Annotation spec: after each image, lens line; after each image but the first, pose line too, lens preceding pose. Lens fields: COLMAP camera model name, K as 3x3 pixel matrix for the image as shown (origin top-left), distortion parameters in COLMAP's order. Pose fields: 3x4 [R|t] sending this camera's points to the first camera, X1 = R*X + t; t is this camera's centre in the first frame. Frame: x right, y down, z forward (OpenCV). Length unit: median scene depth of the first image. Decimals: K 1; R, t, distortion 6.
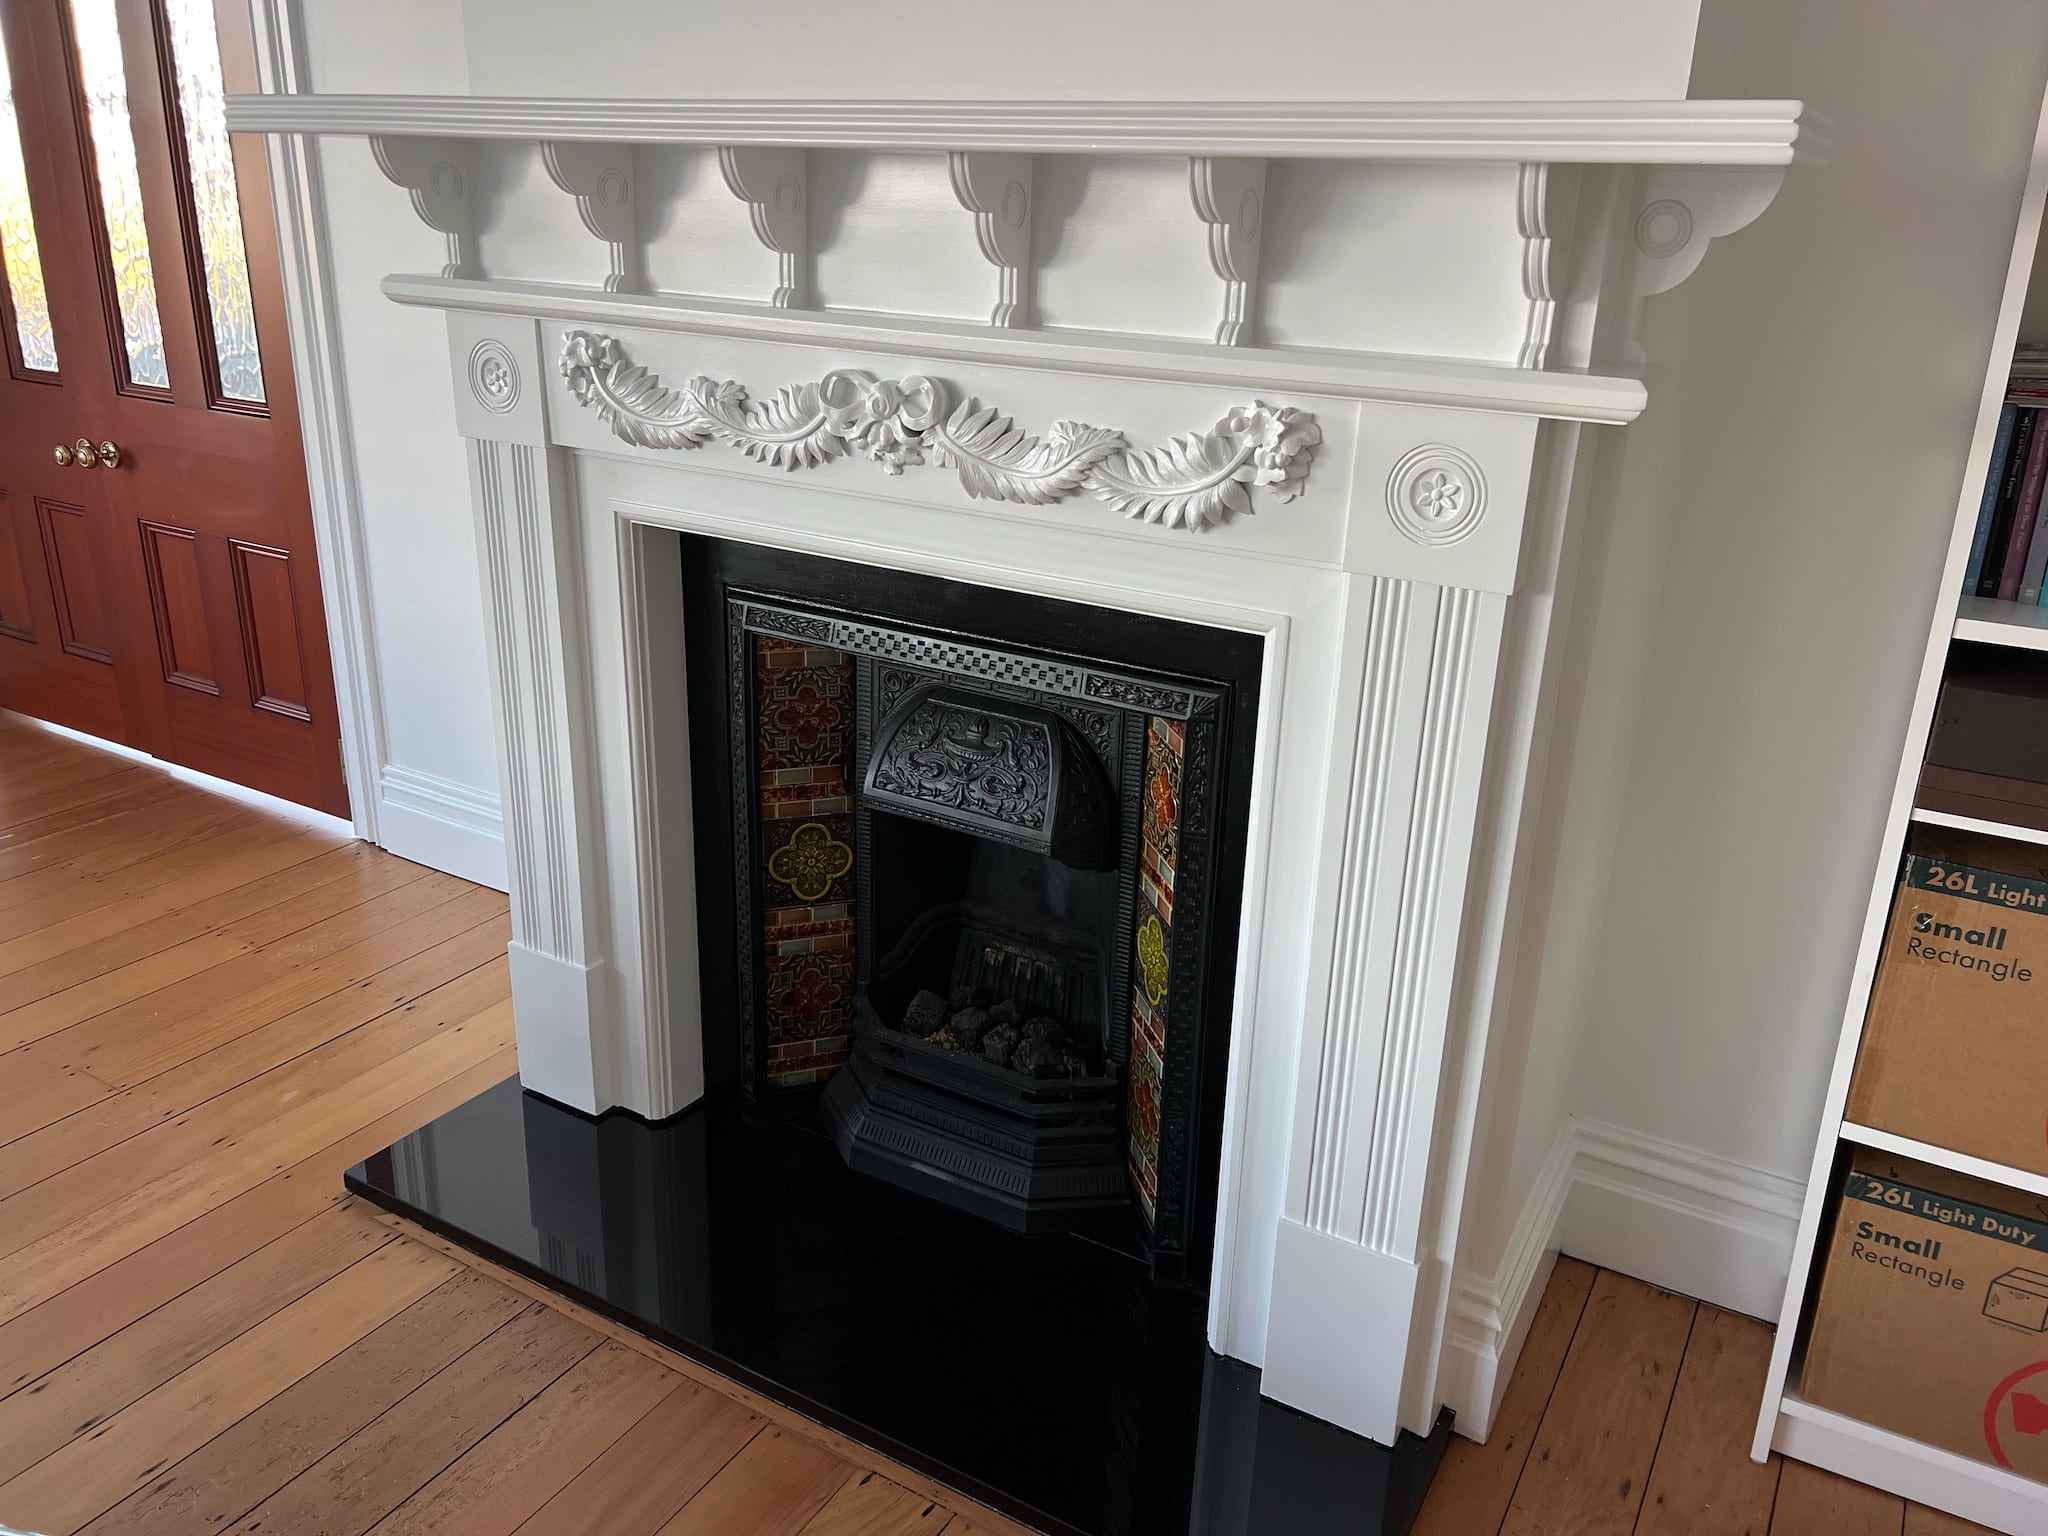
lens RADIAL K [[1561.4, 0, 1017.1], [0, 1561.4, 758.4], [0, 0, 1]] dist [0.065548, -0.063648]
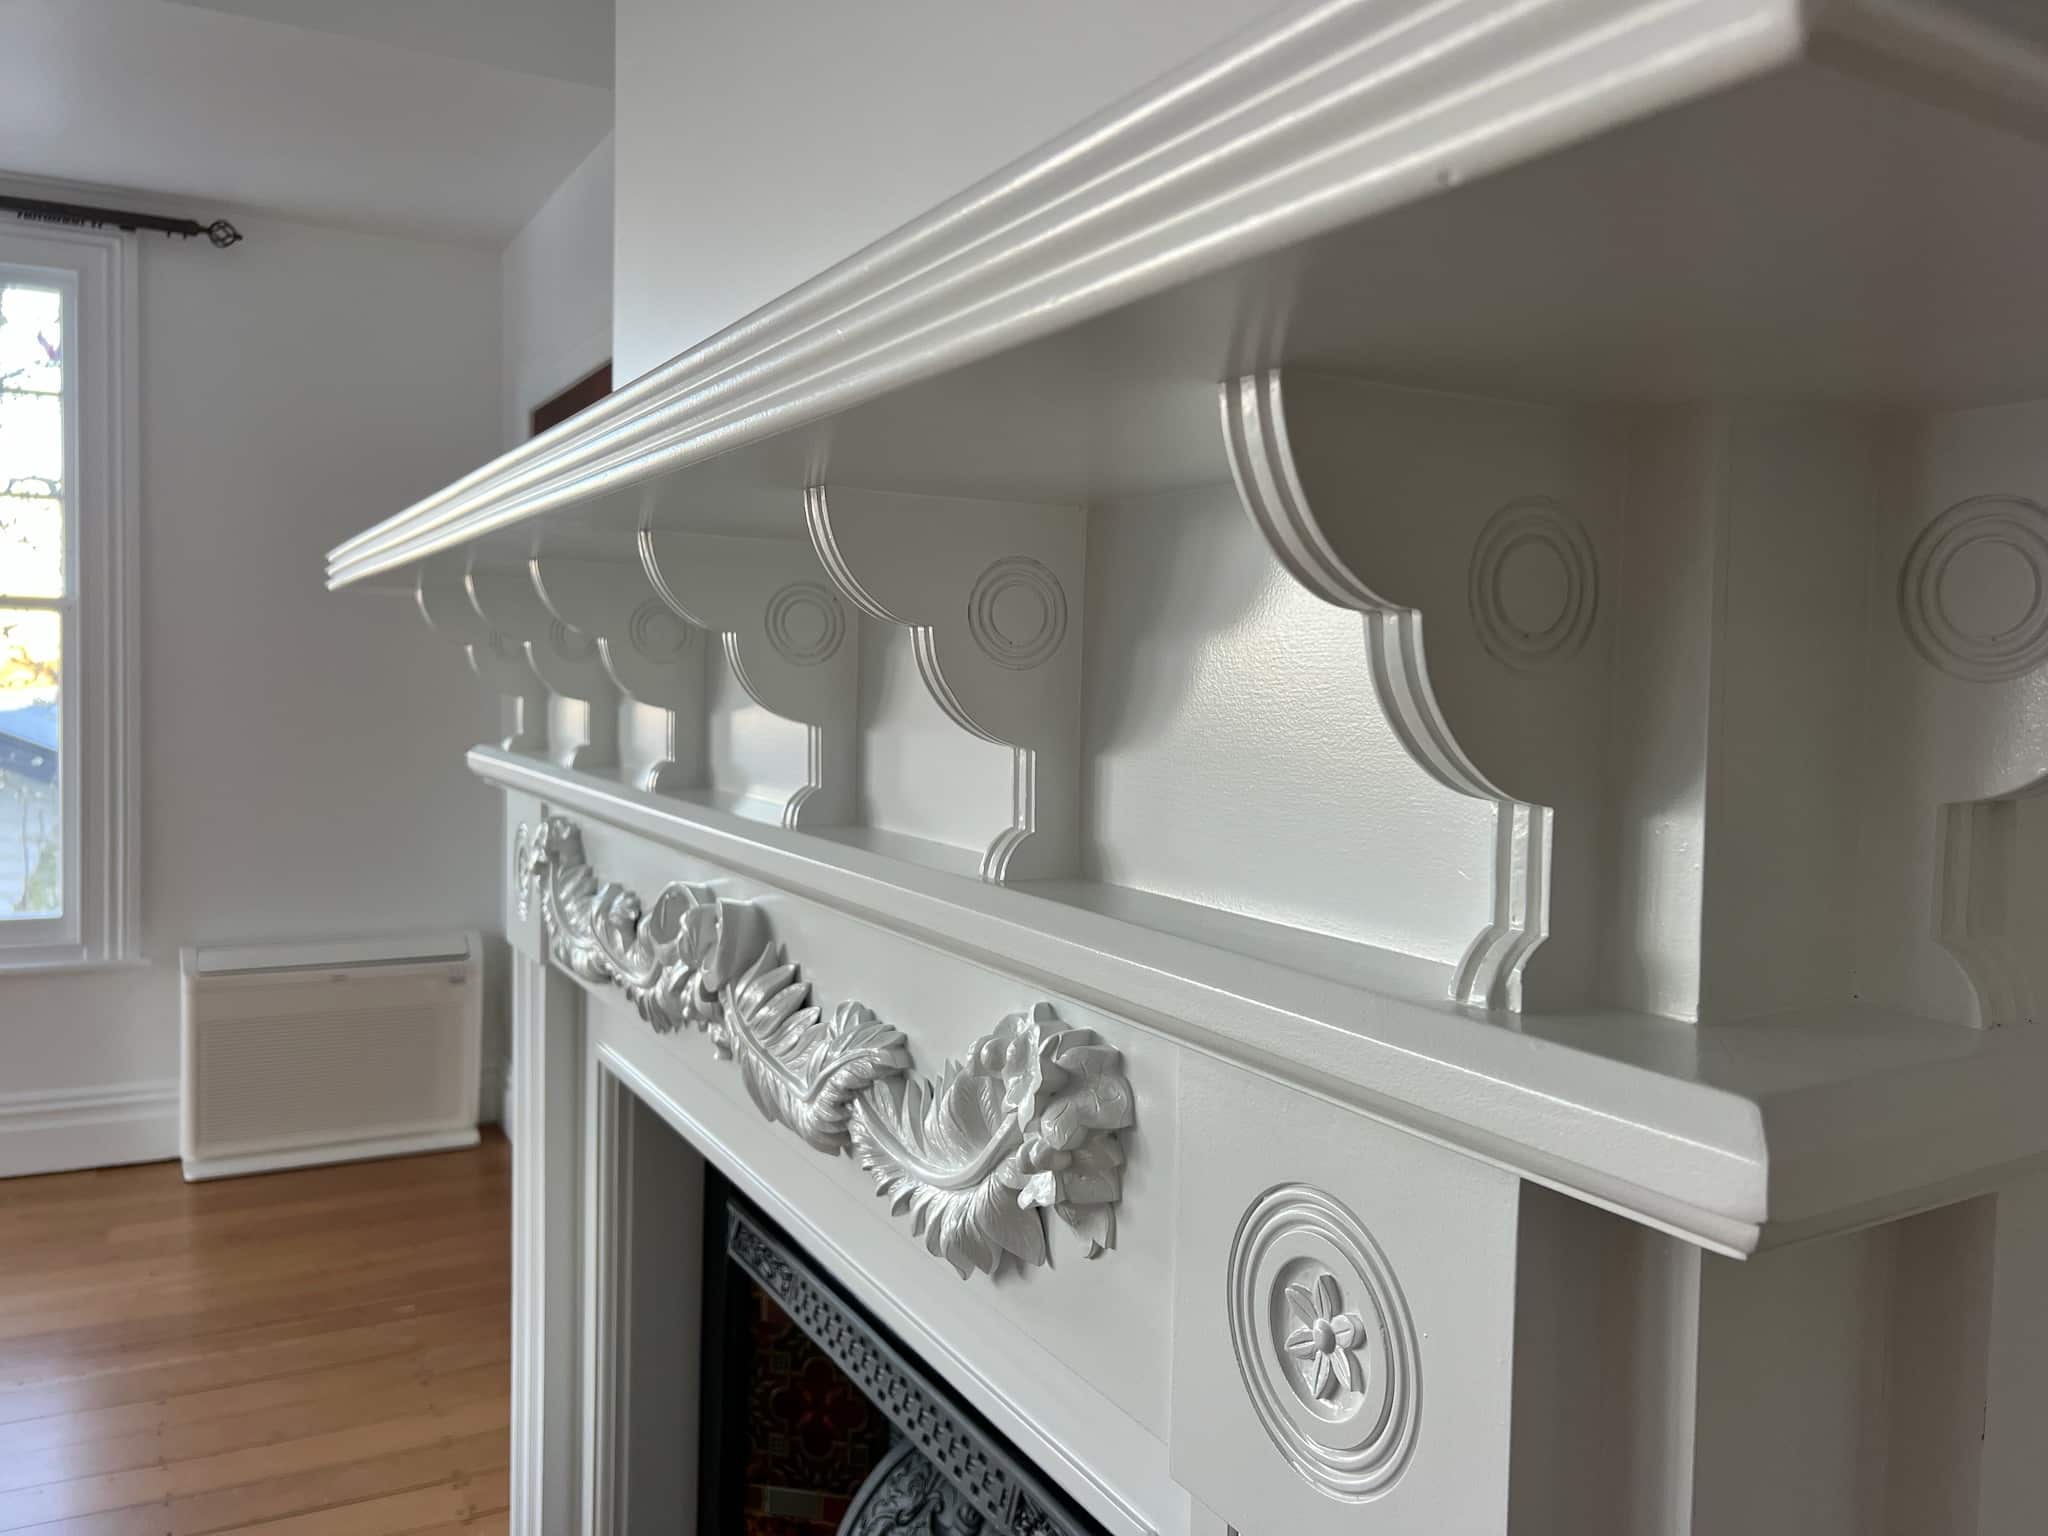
lens RADIAL K [[1561.4, 0, 1029.4], [0, 1561.4, 767.0], [0, 0, 1]] dist [0.065548, -0.063648]
pose [[0.863521, 0.017944, -0.503994, 0.370852], [-0.168374, 0.952281, -0.254580, -0.181624], [0.475375, 0.304694, 0.825336, 0.625713]]
